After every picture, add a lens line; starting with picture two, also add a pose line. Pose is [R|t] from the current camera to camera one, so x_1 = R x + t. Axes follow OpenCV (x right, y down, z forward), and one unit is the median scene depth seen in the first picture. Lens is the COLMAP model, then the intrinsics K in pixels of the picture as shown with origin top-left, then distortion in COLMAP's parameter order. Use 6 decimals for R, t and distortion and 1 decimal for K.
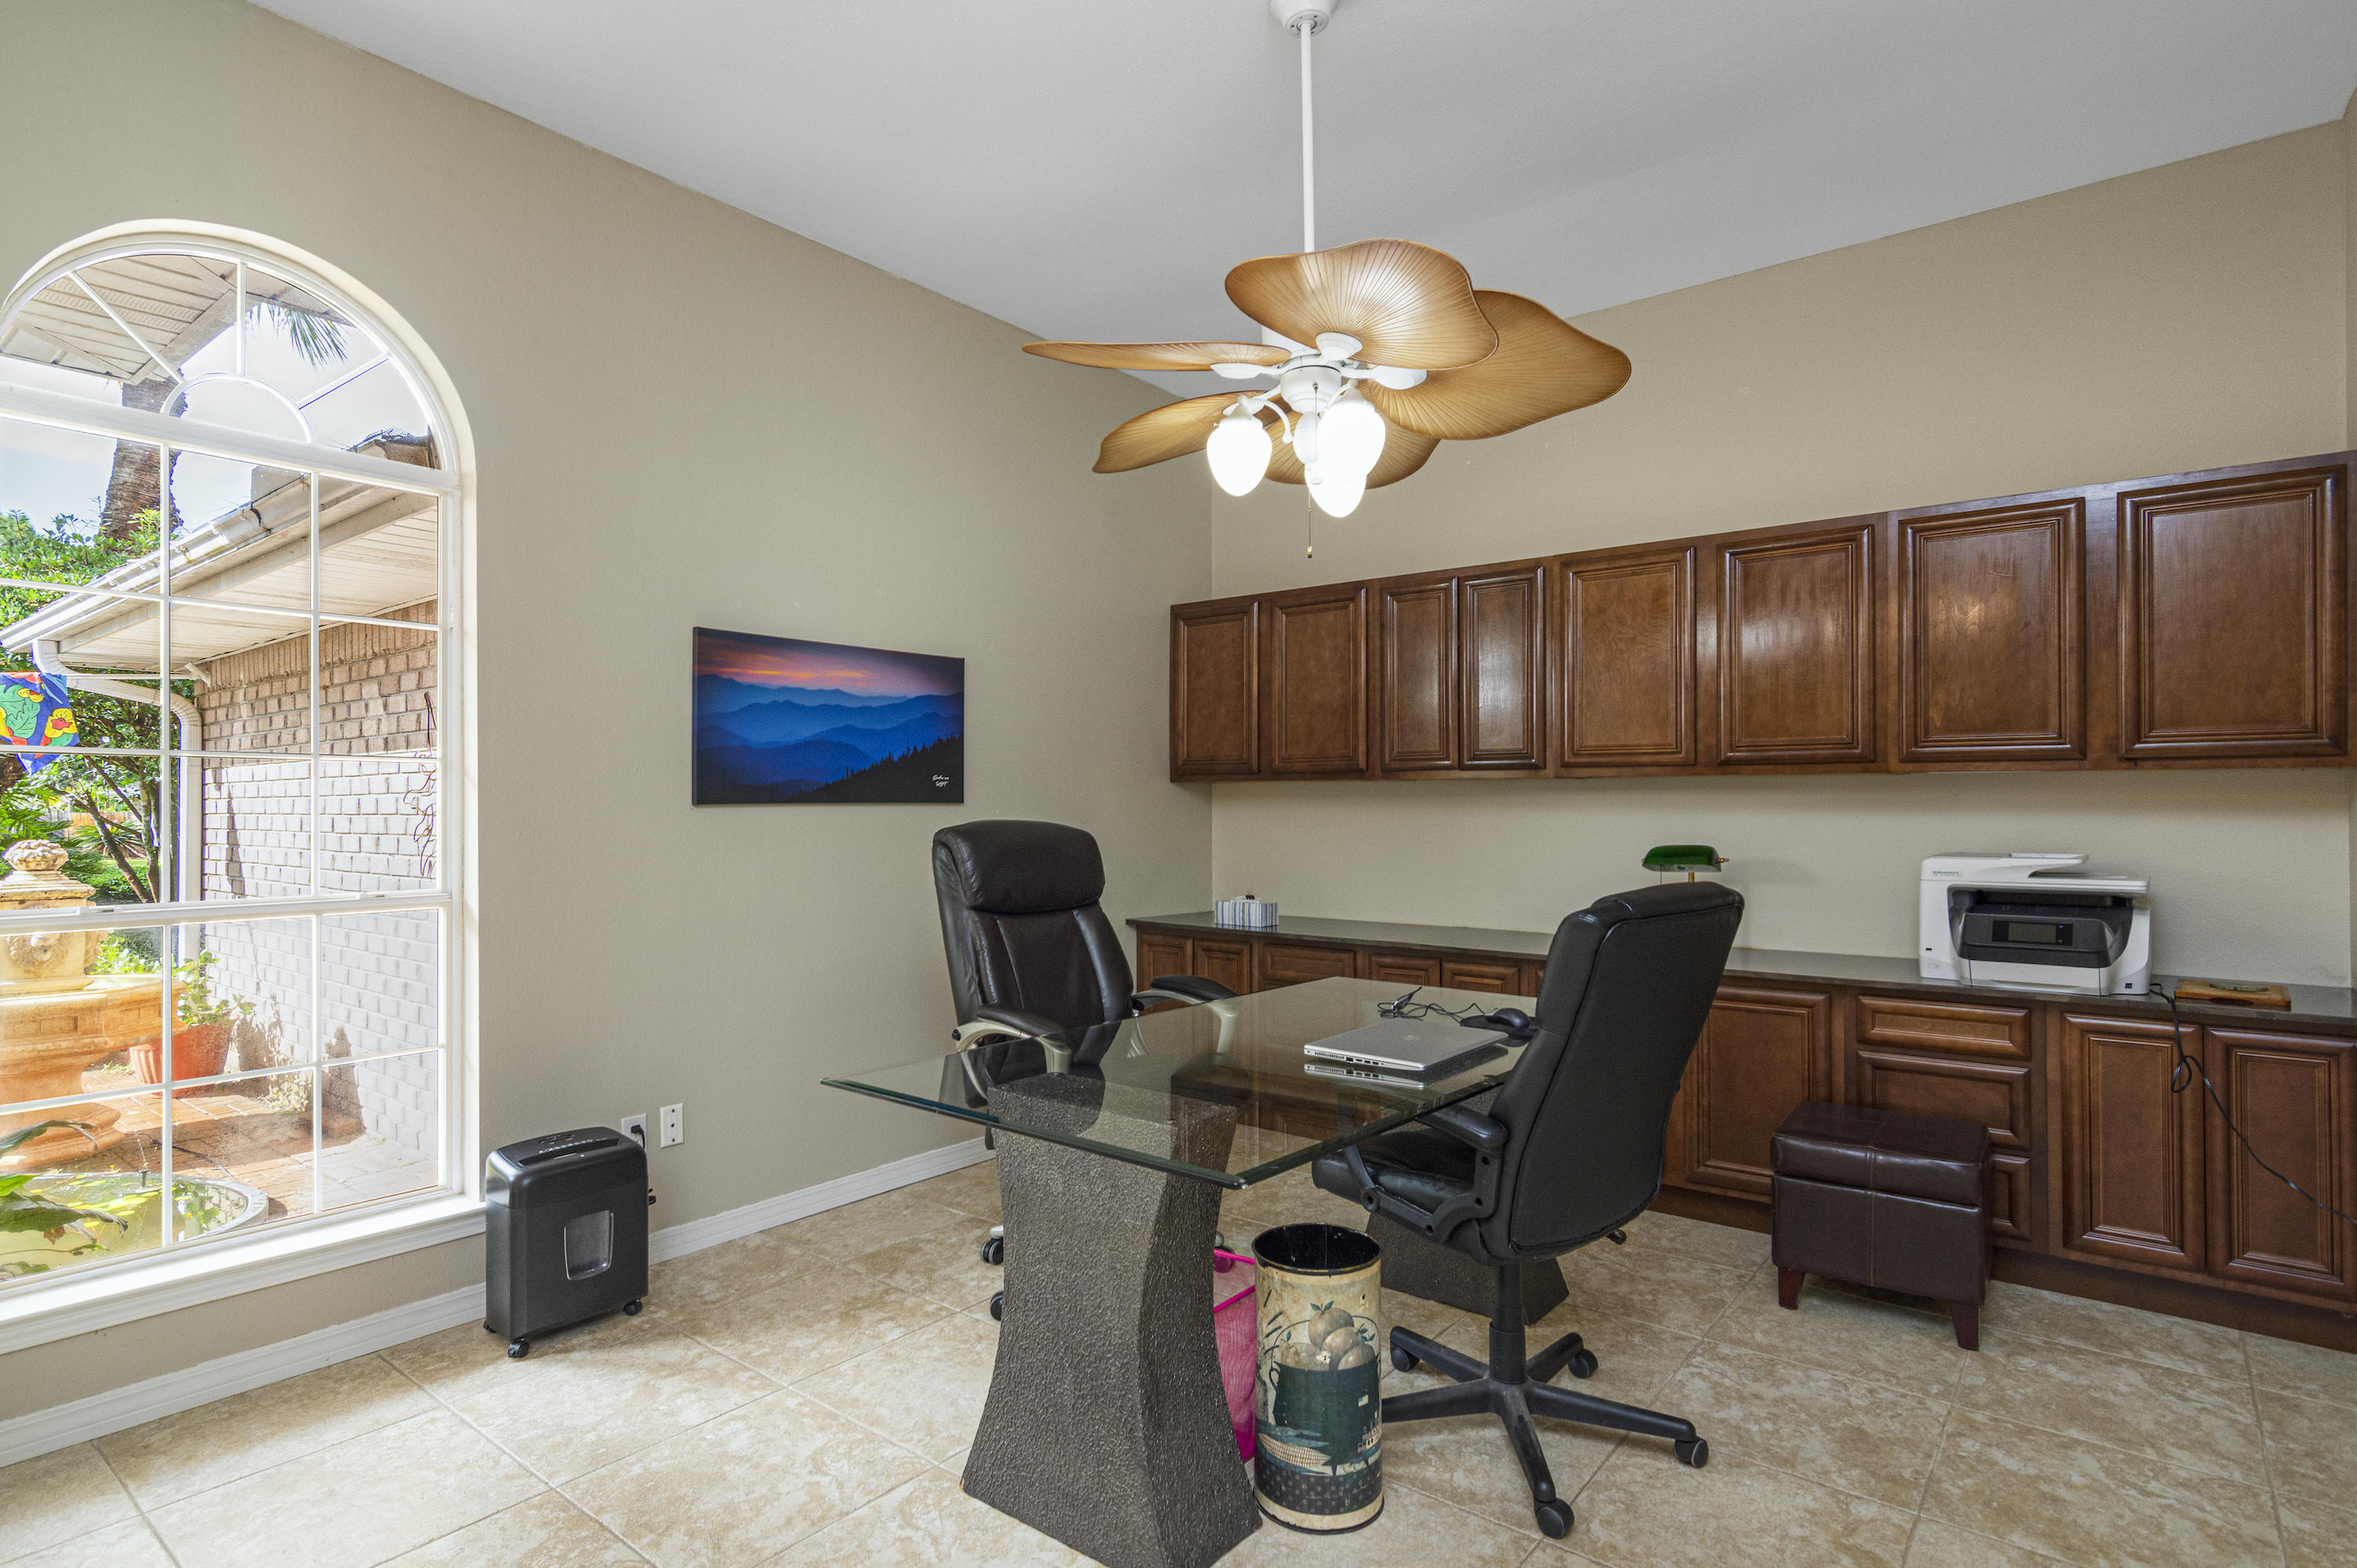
lens RADIAL K [[1254.5, 0, 1175.6], [0, 1254.5, 801.2], [0, 0, 1]] dist [0.016396, -0.000057]
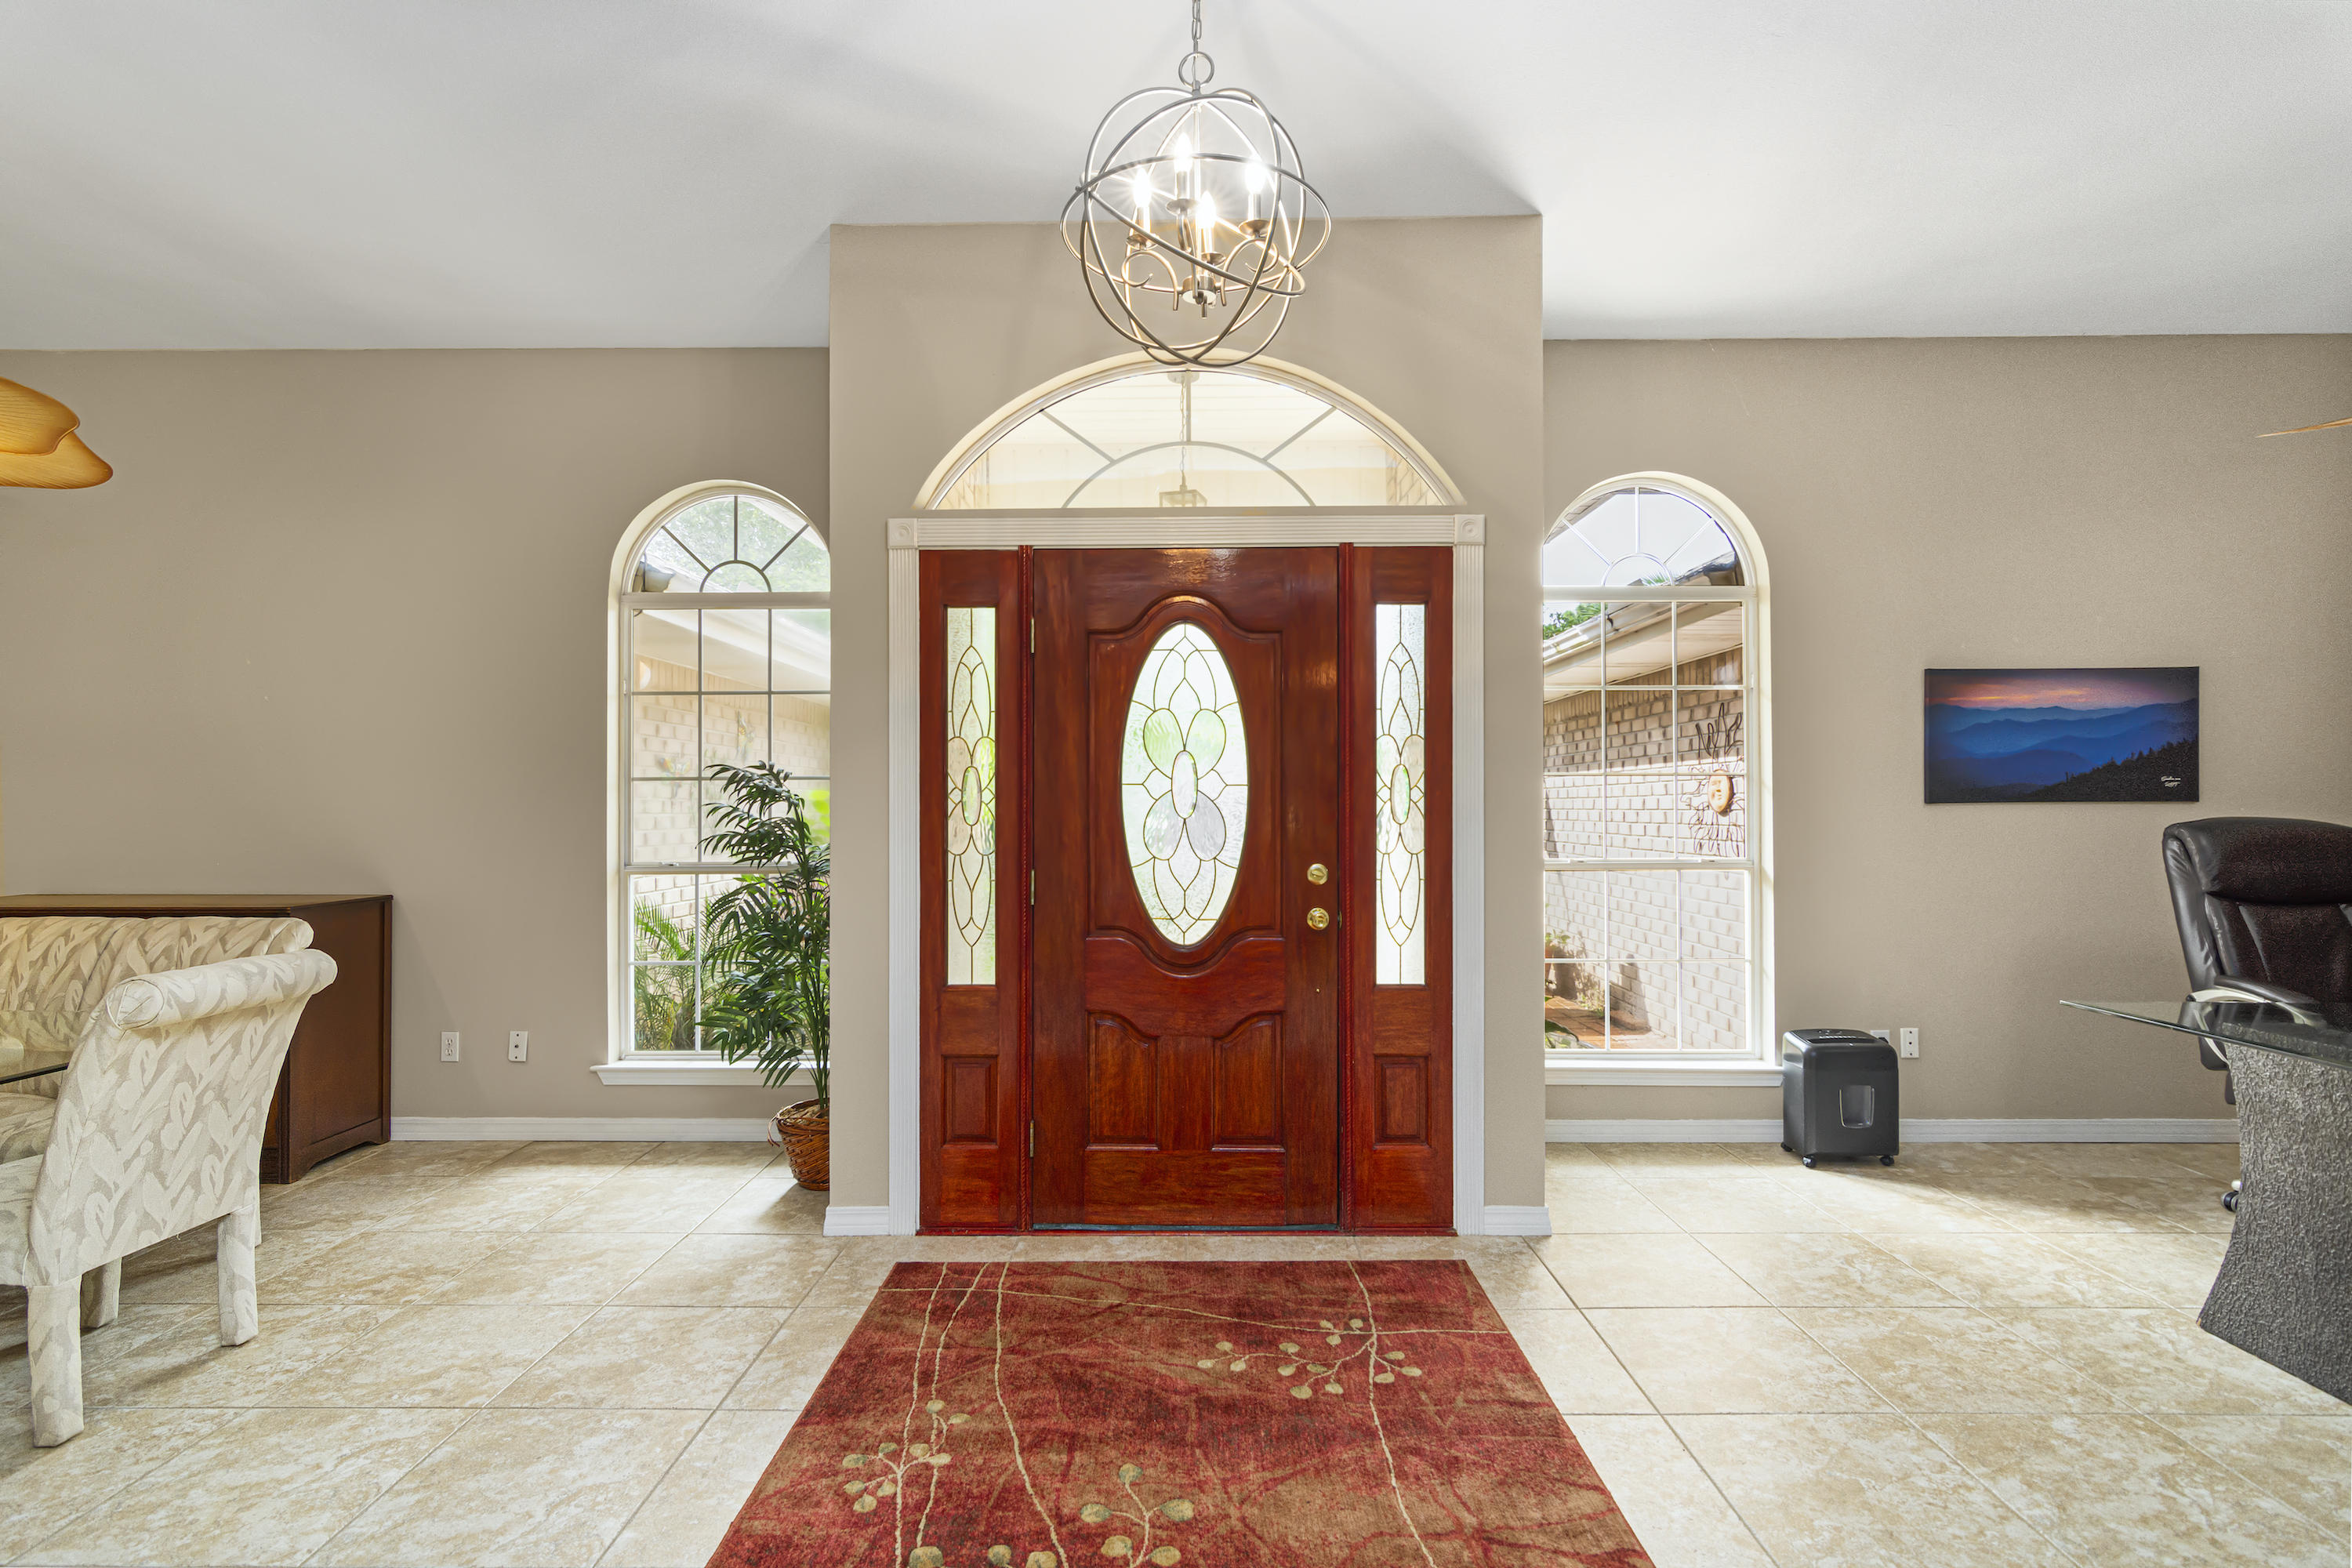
lens RADIAL K [[1155.8, 0, 1150.4], [0, 1155.8, 796.8], [0, 0, 1]] dist [-0.002366, 0.003181]
pose [[0.615314, -0.004285, -0.788271, 0.072663], [0.003196, 0.999991, -0.002941, -0.003476], [0.788276, -0.000710, 0.615321, -0.391760]]
